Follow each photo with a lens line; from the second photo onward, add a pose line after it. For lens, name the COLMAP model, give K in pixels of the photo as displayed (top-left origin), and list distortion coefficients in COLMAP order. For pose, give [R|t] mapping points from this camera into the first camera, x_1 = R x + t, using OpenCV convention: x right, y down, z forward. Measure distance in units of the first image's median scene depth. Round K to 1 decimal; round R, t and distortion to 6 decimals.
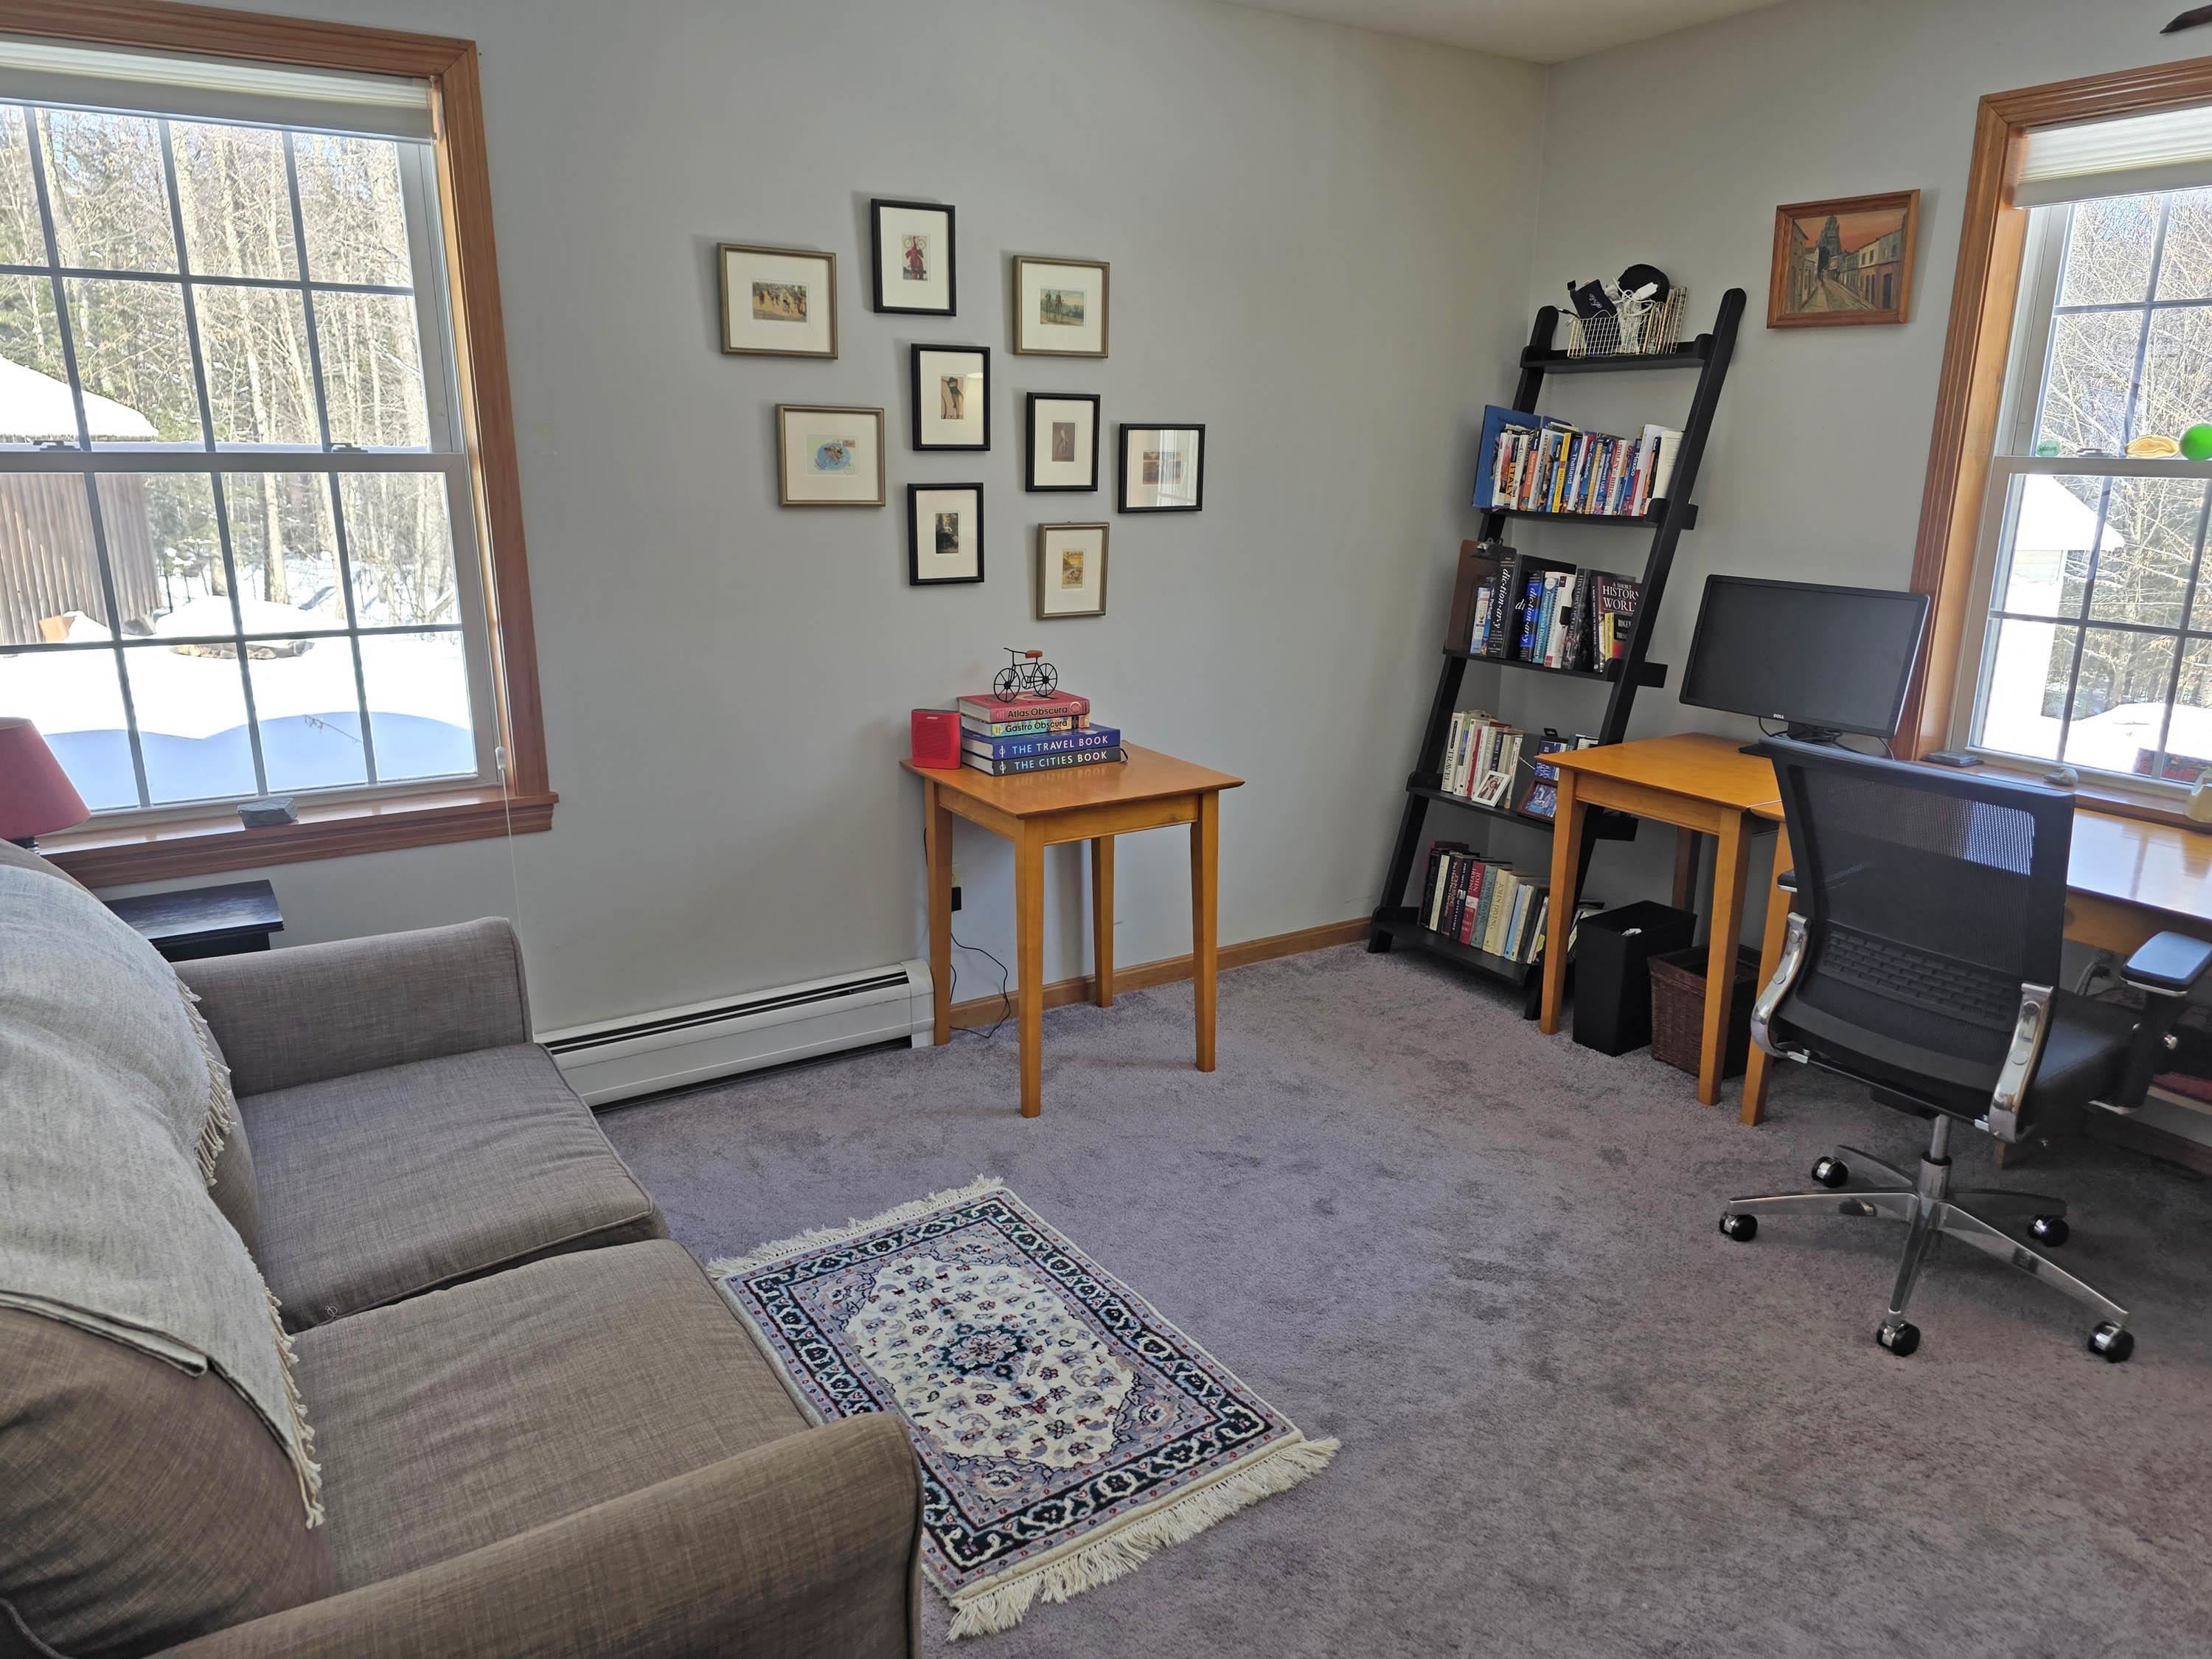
lens RADIAL K [[1483.6, 0, 1117.4], [0, 1483.6, 828.9], [0, 0, 1]] dist [0.053848, -0.046642]
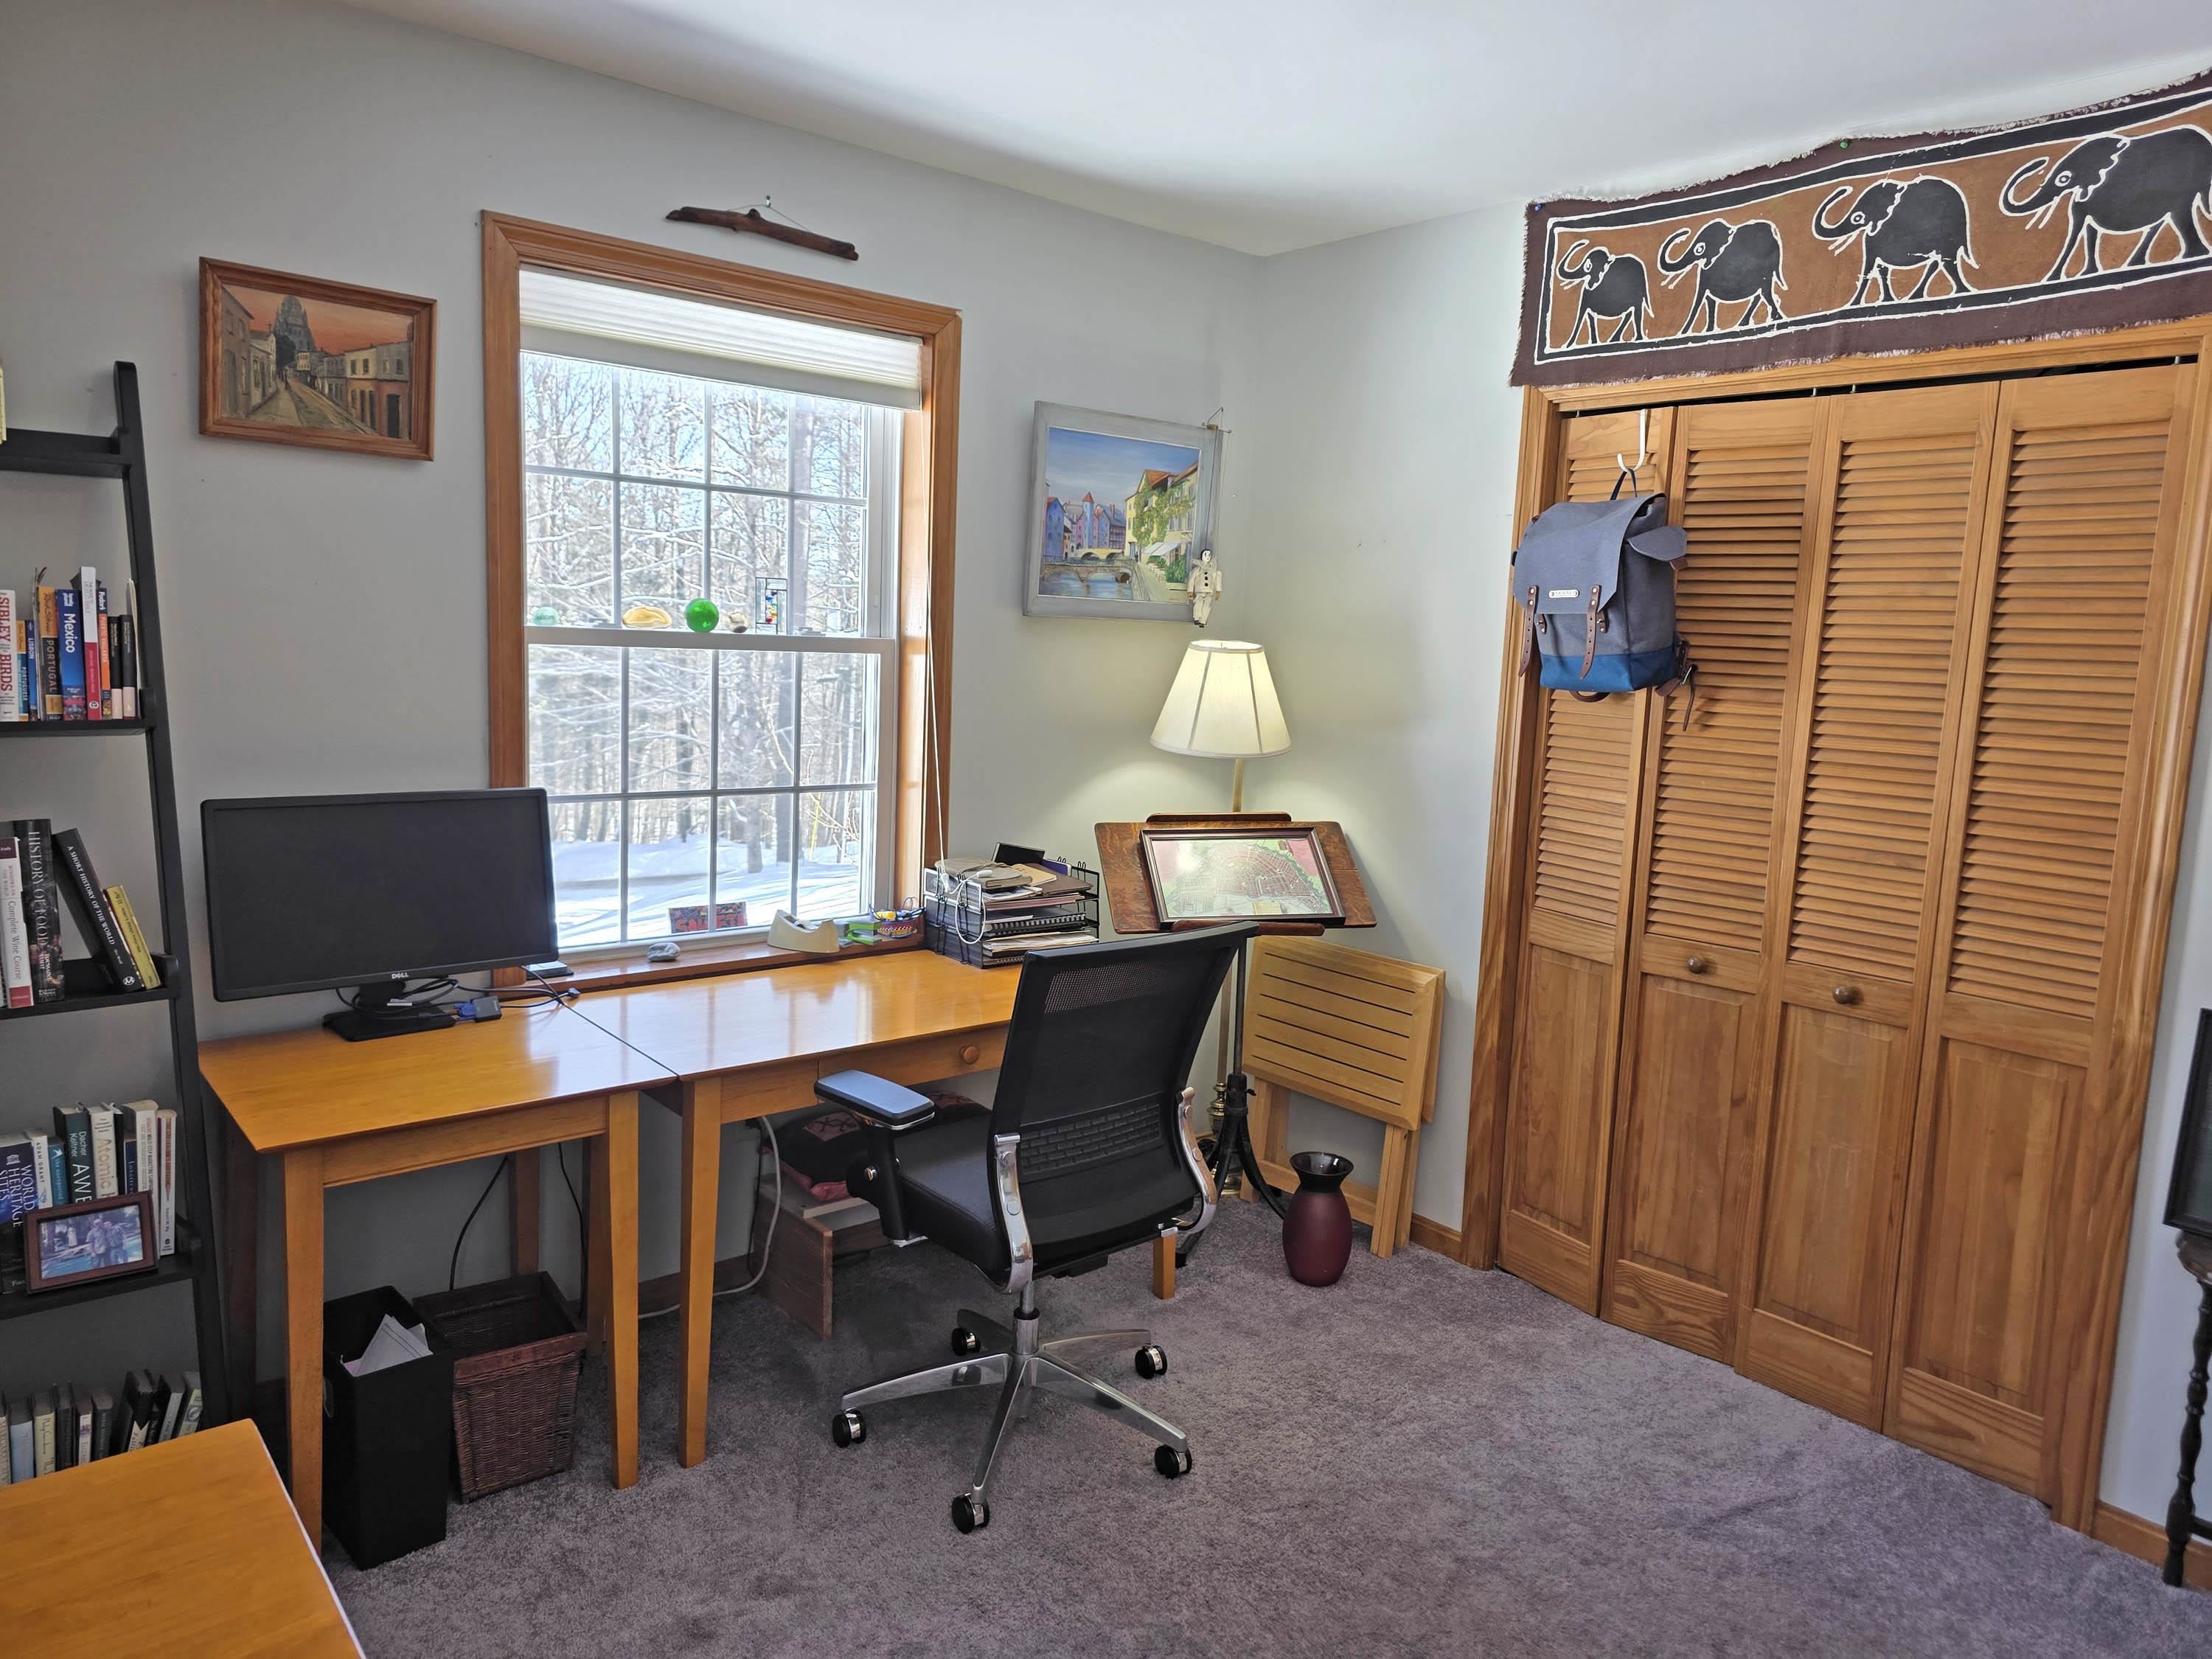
lens RADIAL K [[1483.6, 0, 1108.1], [0, 1483.6, 814.9], [0, 0, 1]] dist [0.053848, -0.046642]
pose [[-0.144192, -0.132890, 0.980586, -0.325420], [0.219262, 0.962019, 0.162615, -0.204433], [-0.964952, 0.238453, -0.109577, 0.776806]]
